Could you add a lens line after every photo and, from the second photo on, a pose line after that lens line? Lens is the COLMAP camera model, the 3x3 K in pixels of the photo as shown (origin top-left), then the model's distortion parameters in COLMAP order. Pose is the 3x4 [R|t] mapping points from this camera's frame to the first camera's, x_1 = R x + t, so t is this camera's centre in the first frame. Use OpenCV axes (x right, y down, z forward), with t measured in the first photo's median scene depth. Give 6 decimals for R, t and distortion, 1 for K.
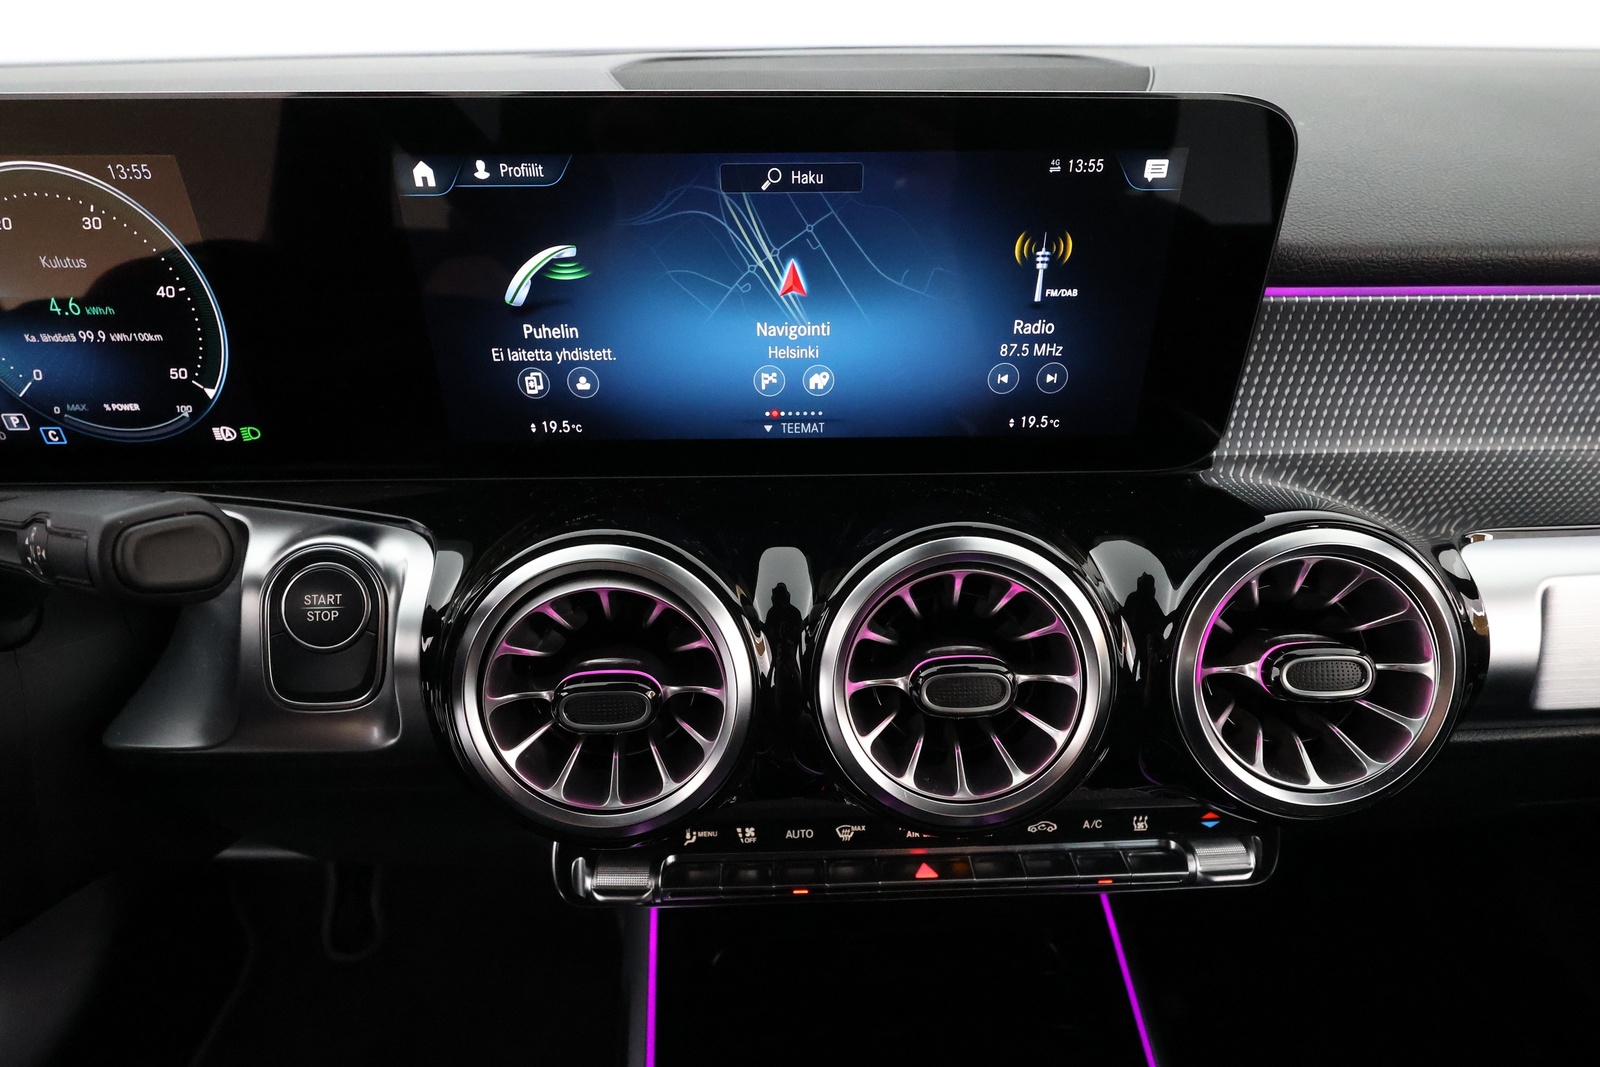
lens RADIAL K [[766.7, 0, 800.0], [0, 766.7, 533.5], [0, 0, 1]] dist [-0.001071, 0.001237]
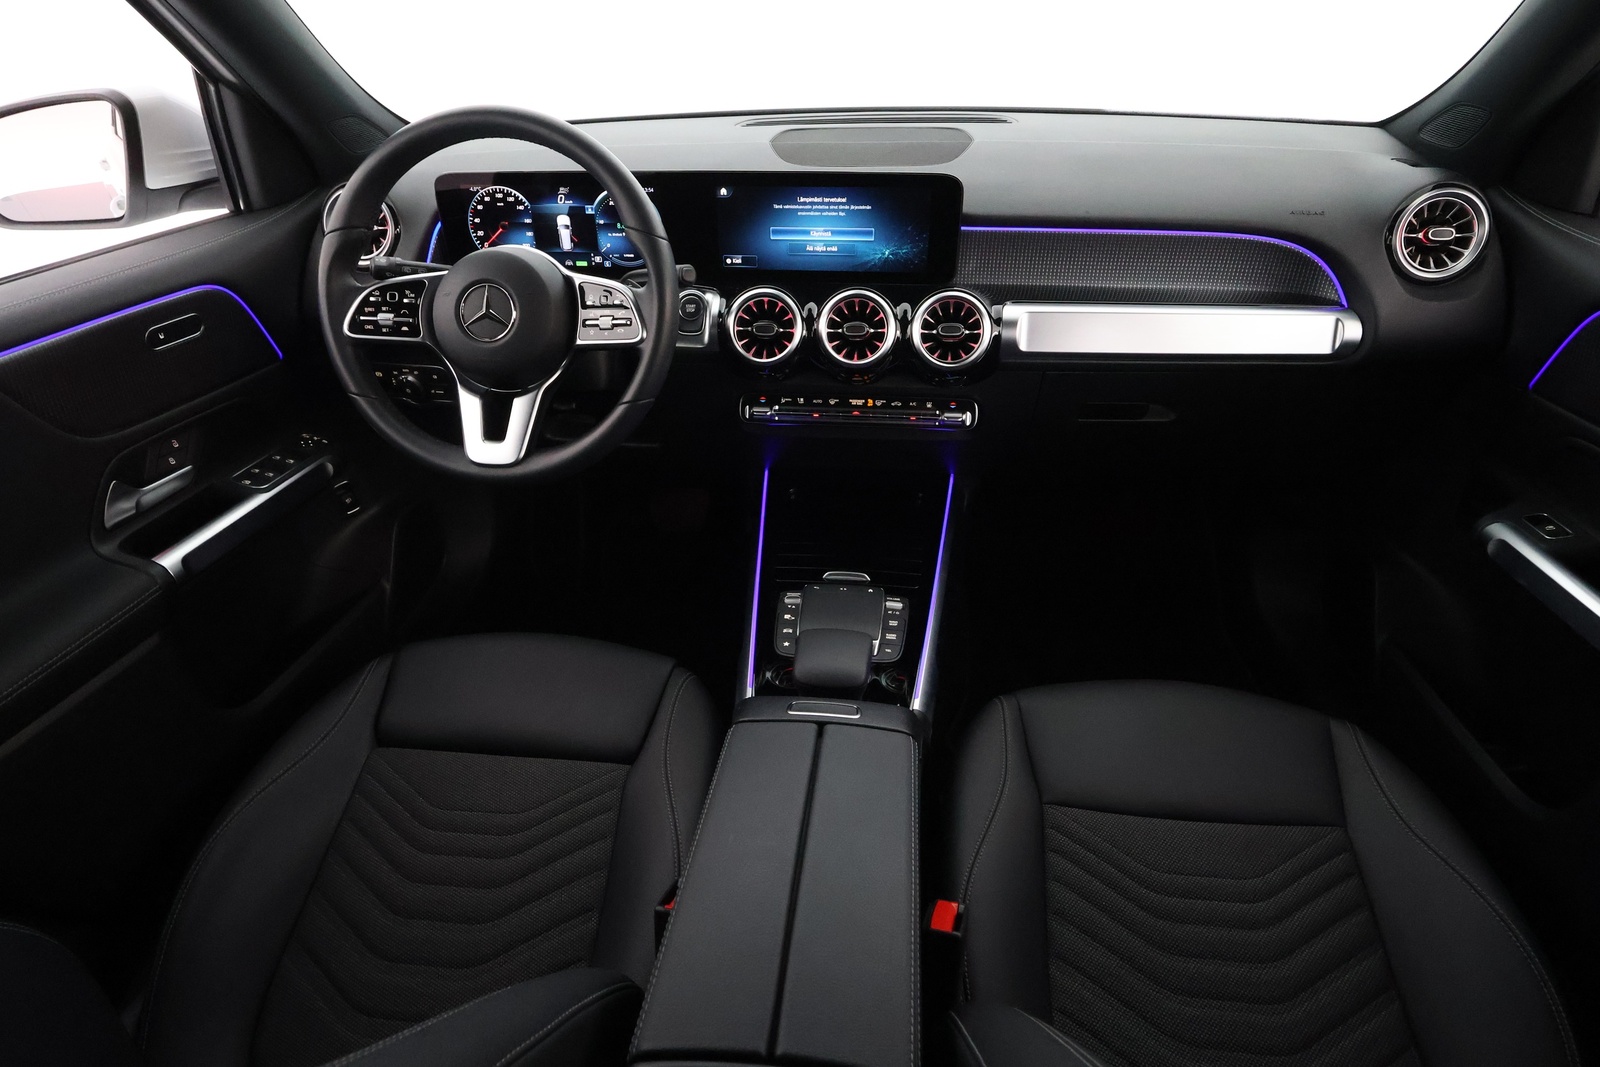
lens RADIAL K [[847.6, 0, 800.0], [0, 847.6, 533.5], [0, 0, 1]] dist [0.000299, -0.000260]
pose [[0.989071, 0.067053, -0.131312, 0.487747], [-0.061326, 0.997002, 0.047184, 0.897097], [0.134082, -0.038616, 0.990218, -2.858847]]
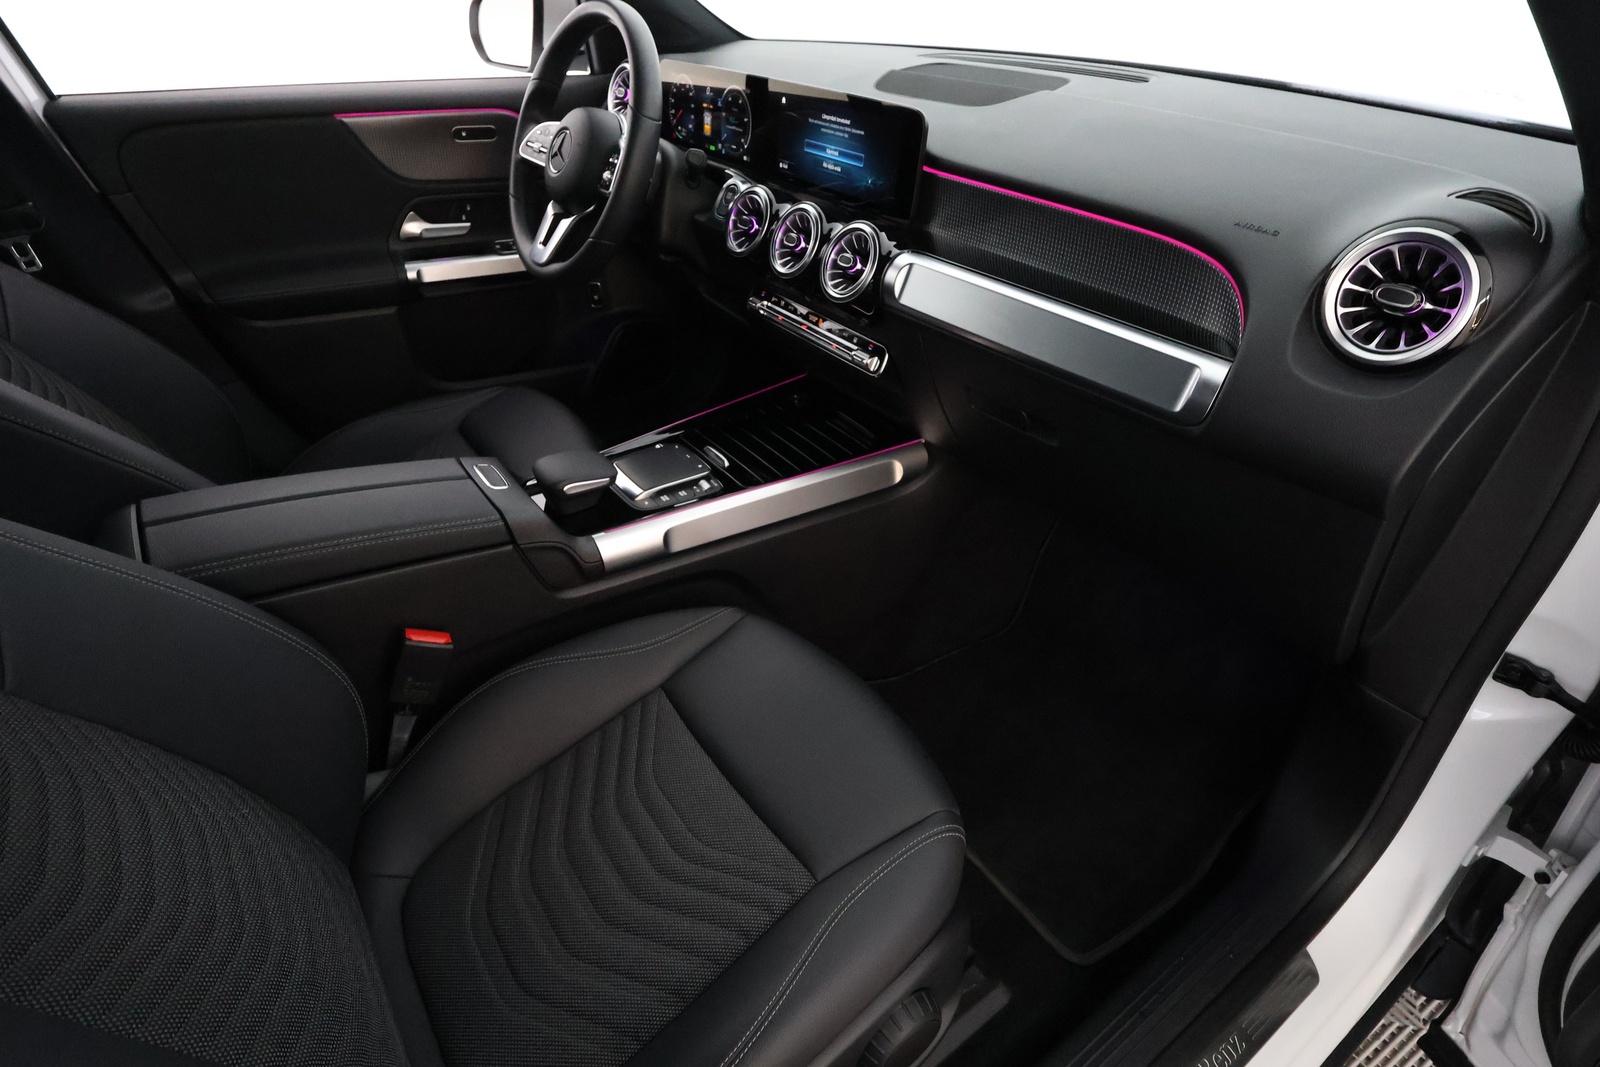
lens RADIAL K [[847.6, 0, 800.0], [0, 847.6, 533.5], [0, 0, 1]] dist [0.000299, -0.000260]
pose [[0.553707, 0.477189, -0.682421, 3.537259], [-0.430959, 0.865446, 0.255497, 0.327550], [0.712518, 0.152625, 0.684853, -1.600575]]
